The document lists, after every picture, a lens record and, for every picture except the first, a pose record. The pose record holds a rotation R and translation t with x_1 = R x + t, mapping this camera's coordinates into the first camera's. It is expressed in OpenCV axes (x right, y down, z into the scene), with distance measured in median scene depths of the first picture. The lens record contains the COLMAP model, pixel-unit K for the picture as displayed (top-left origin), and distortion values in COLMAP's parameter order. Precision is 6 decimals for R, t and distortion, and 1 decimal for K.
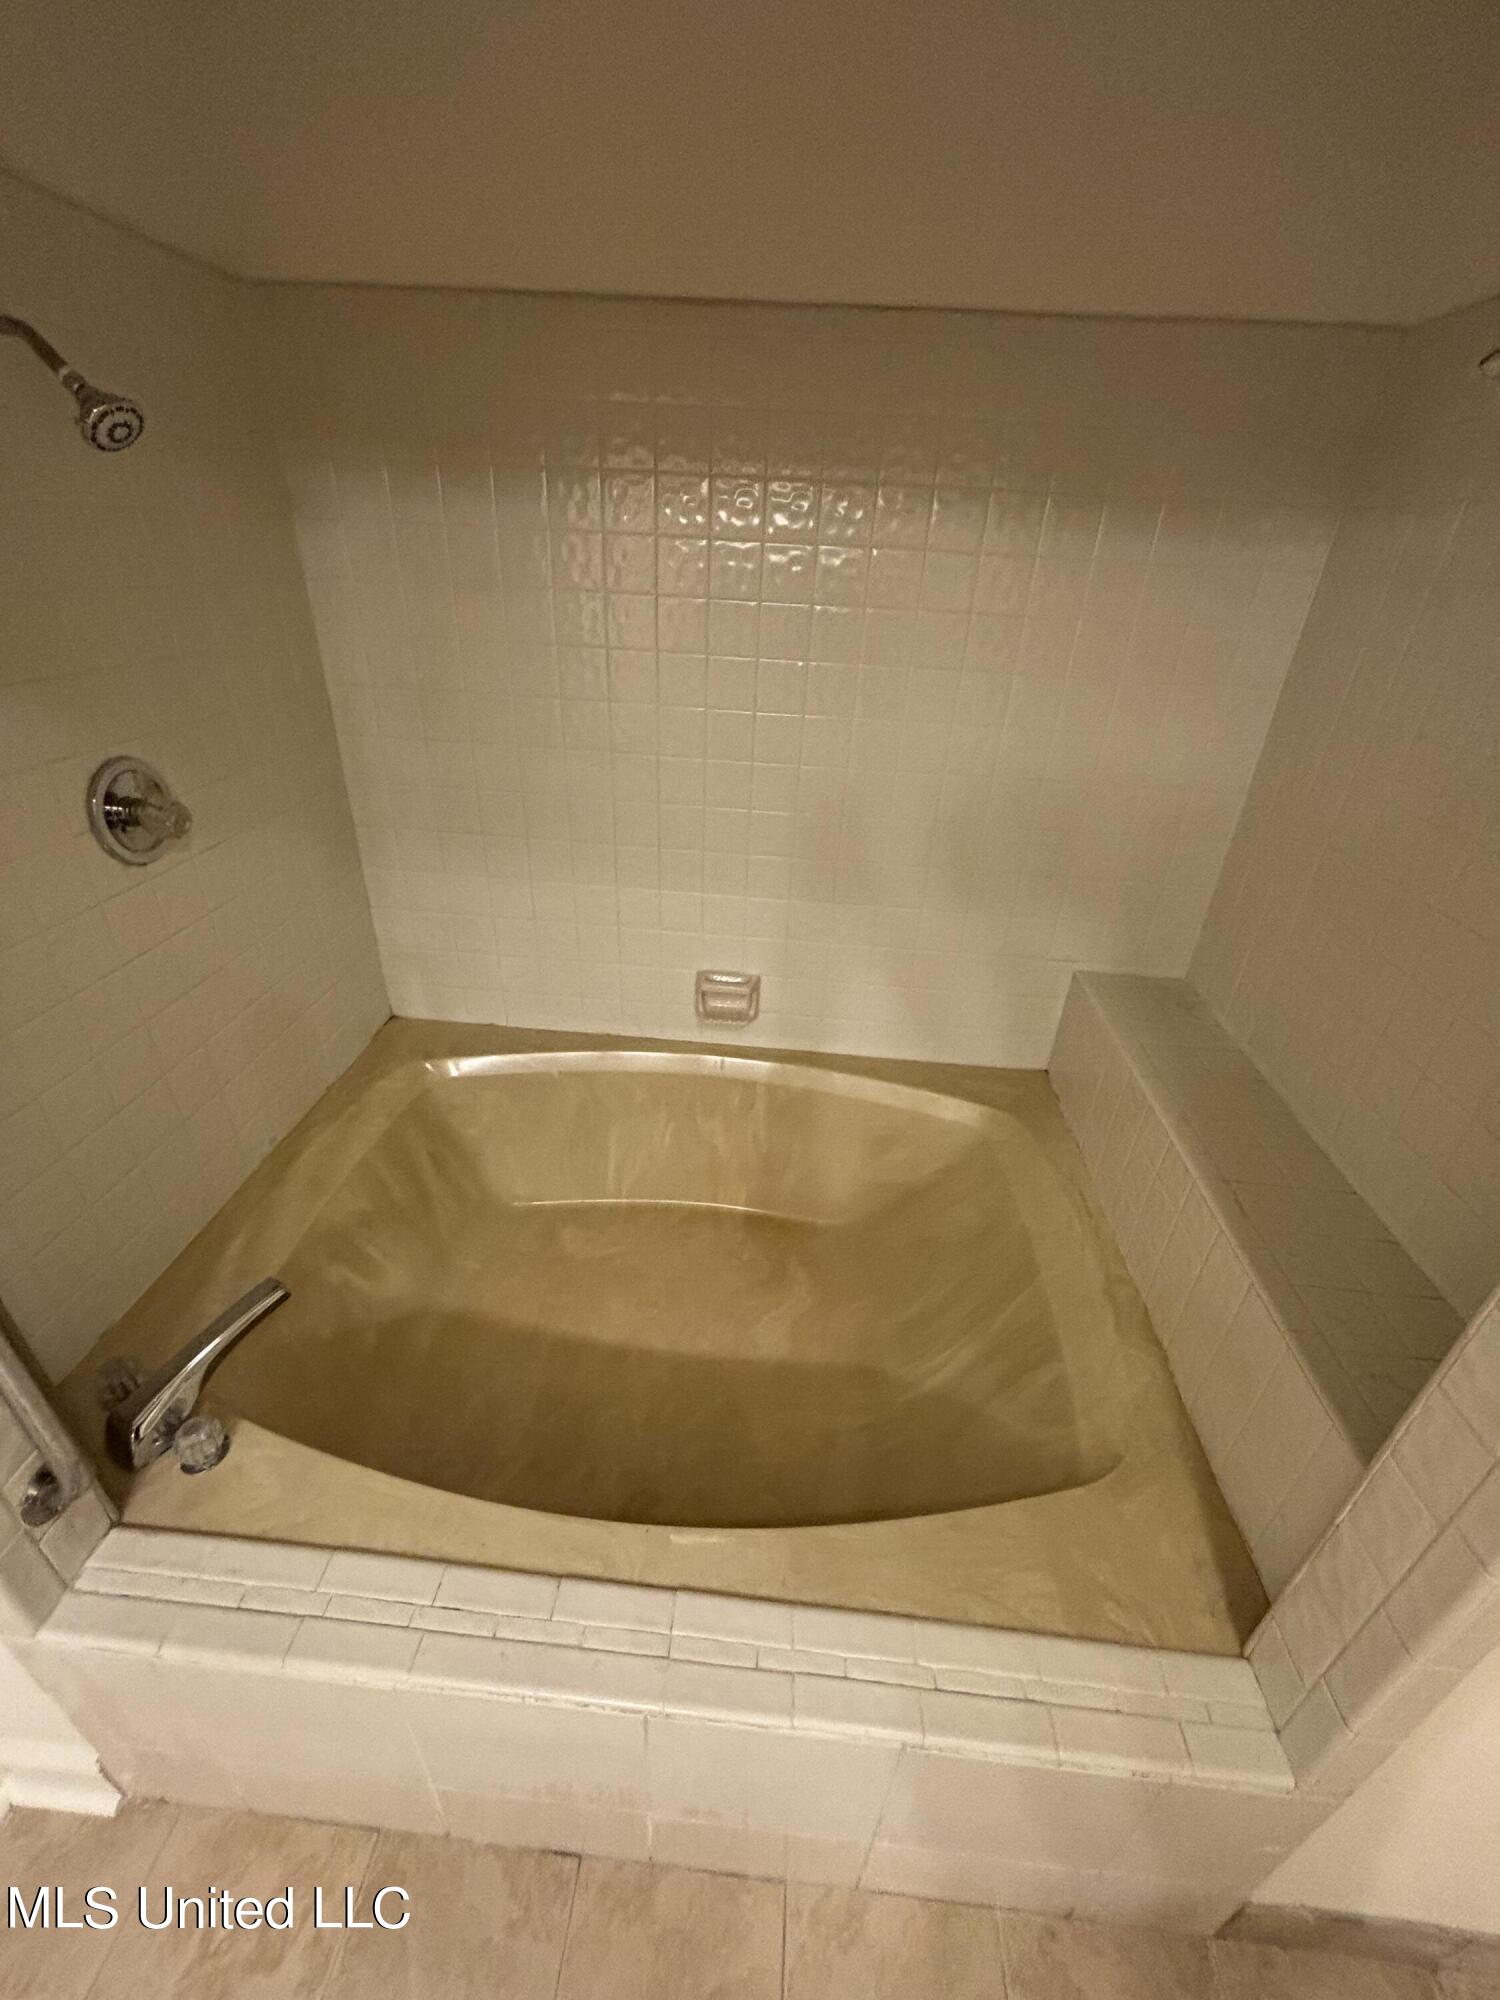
lens RADIAL K [[812.2, 0, 747.8], [0, 812.2, 995.5], [0, 0, 1]] dist [0.018325, 0.000308]
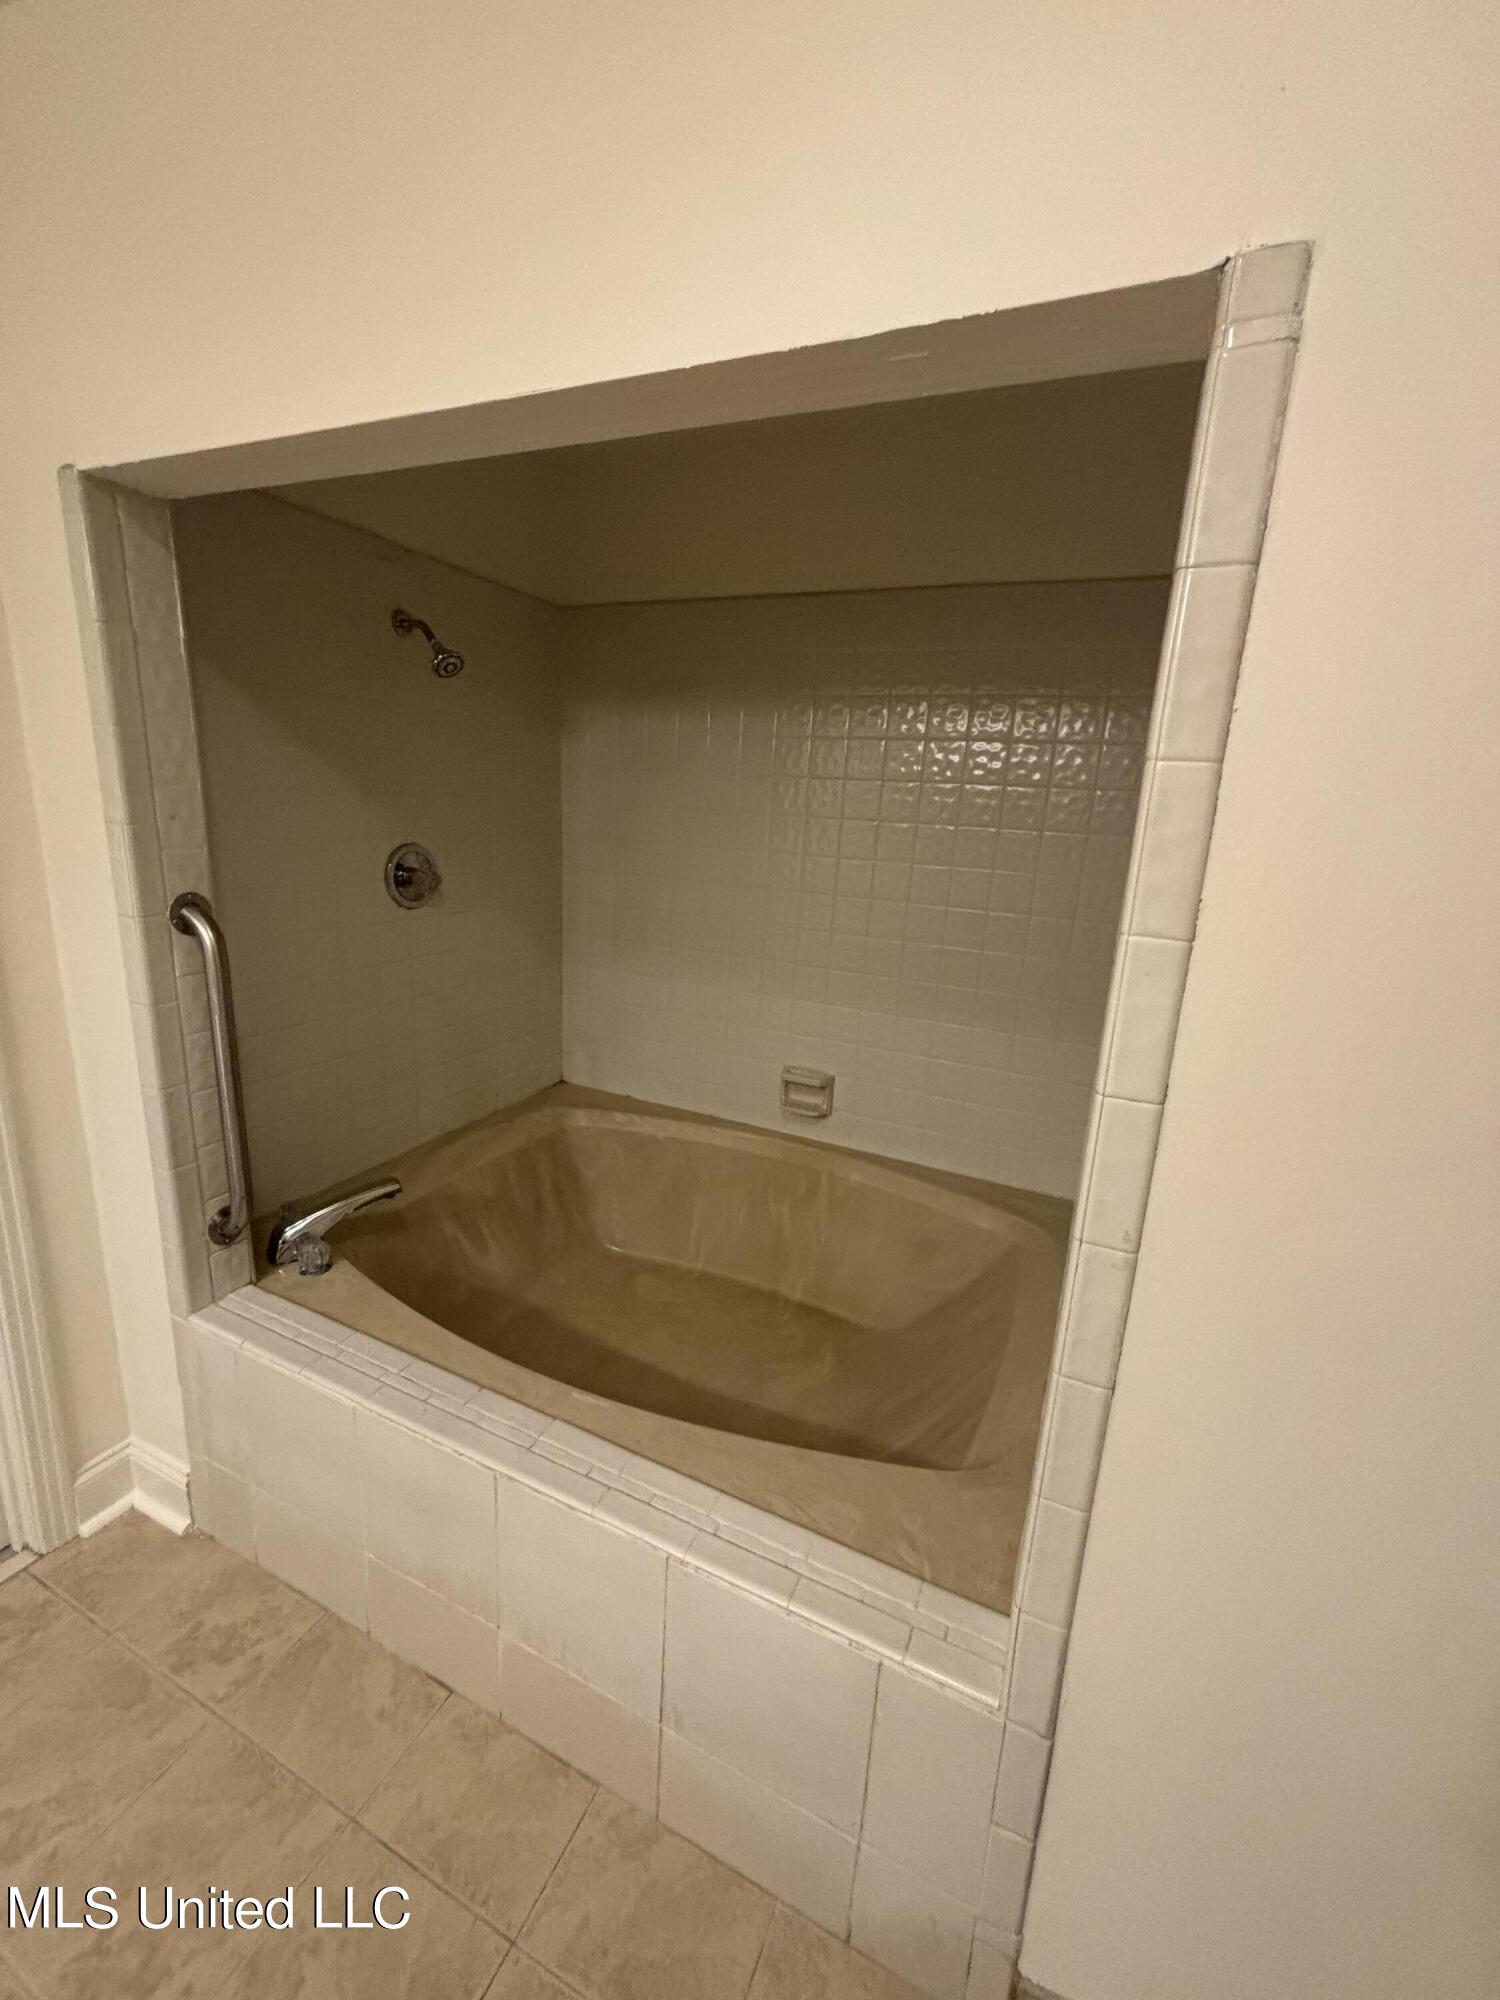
lens RADIAL K [[817.2, 0, 750.0], [0, 817.2, 1000.0], [0, 0, 1]] dist [0.001198, 0.026491]
pose [[0.939217, 0.088473, -0.331728, 0.436208], [-0.178676, 0.951025, -0.252242, 0.295470], [0.293165, 0.296182, 0.909027, -0.201704]]
